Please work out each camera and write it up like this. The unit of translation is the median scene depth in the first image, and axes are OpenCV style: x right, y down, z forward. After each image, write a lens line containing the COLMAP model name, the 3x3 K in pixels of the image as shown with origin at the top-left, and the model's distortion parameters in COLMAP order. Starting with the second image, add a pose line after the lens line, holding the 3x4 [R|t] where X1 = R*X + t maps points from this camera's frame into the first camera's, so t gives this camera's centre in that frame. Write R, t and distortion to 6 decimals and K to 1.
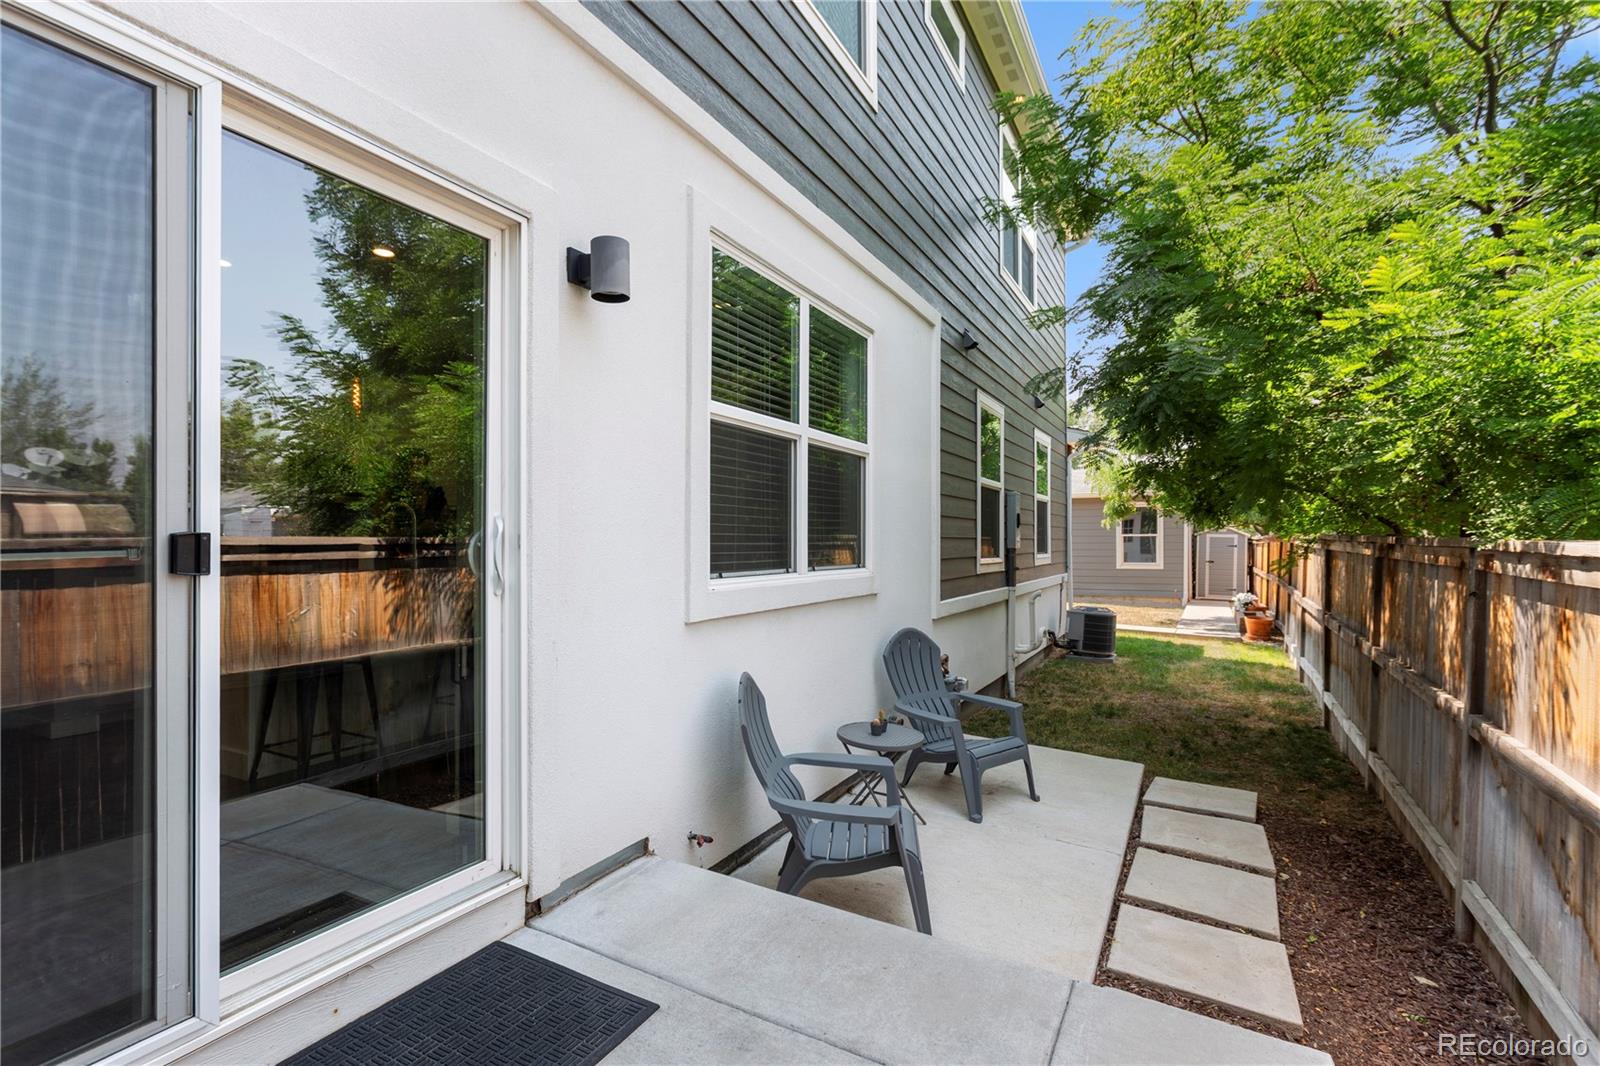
lens RADIAL K [[773.6, 0, 792.7], [0, 773.6, 544.1], [0, 0, 1]] dist [-0.006555, 0.000187]
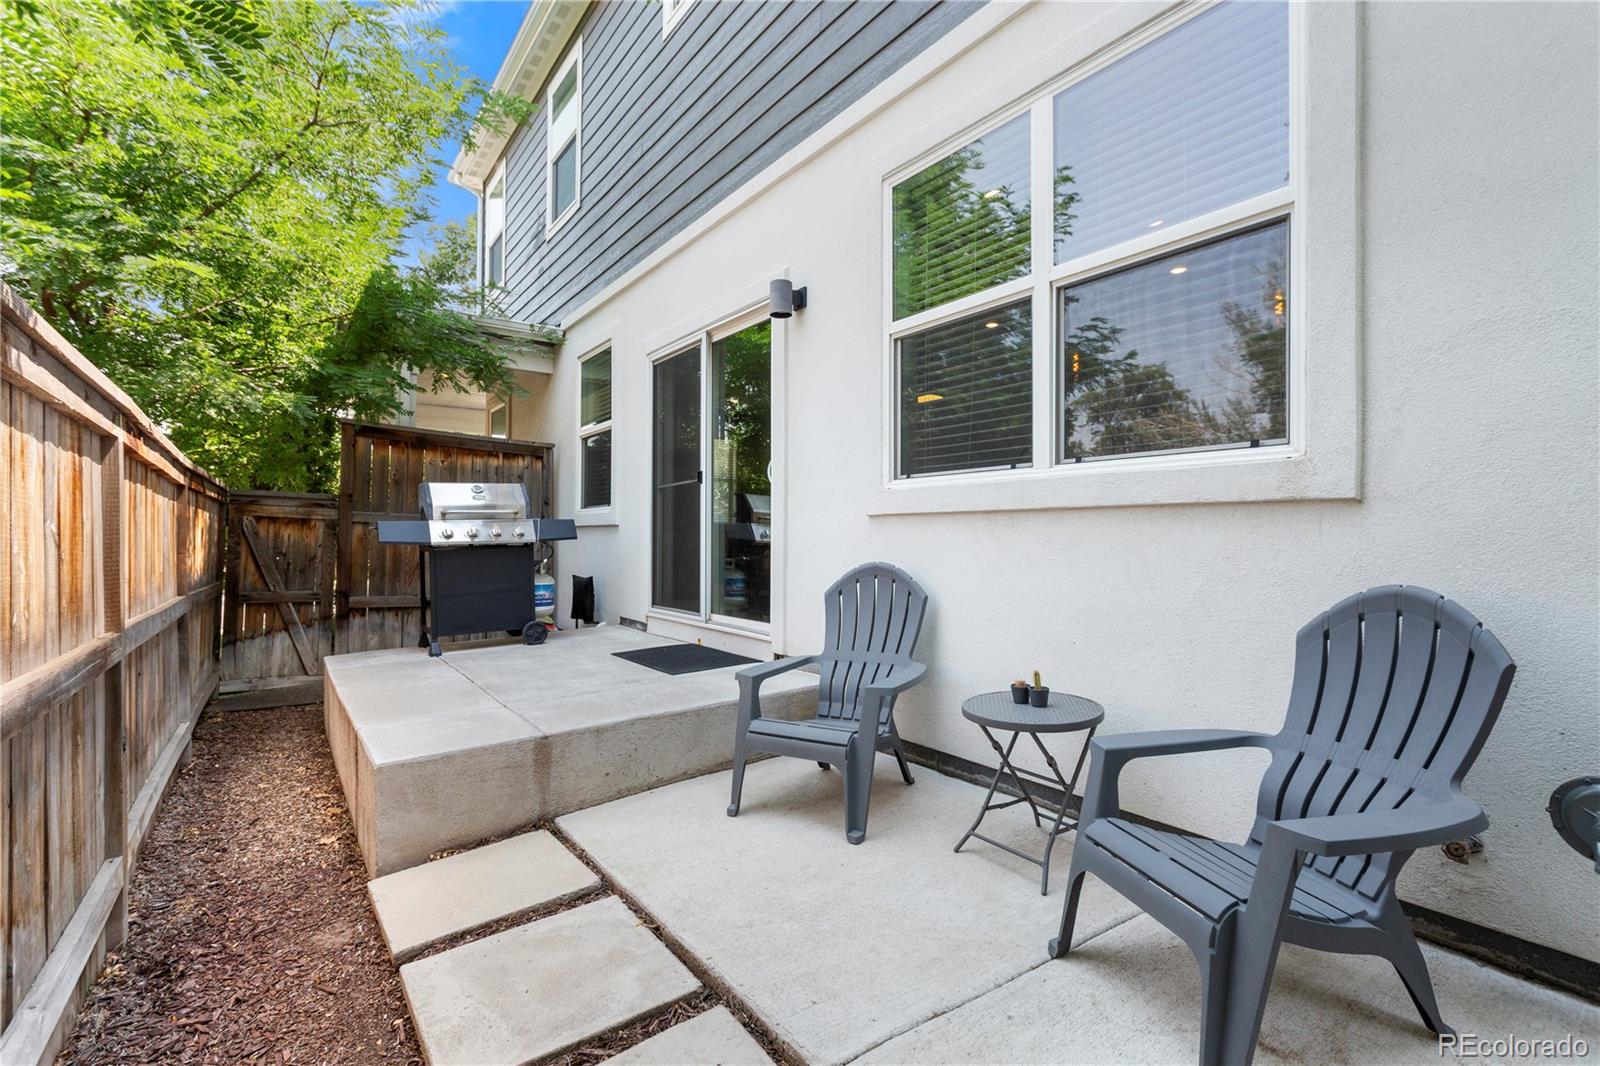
lens RADIAL K [[753.1, 0, 794.3], [0, 753.1, 544.4], [0, 0, 1]] dist [0.011345, -0.000174]
pose [[-0.459250, 0.003786, -0.888299, 0.935312], [-0.005140, 0.999963, 0.006919, 0.132097], [0.888292, 0.007744, -0.459213, 1.372675]]
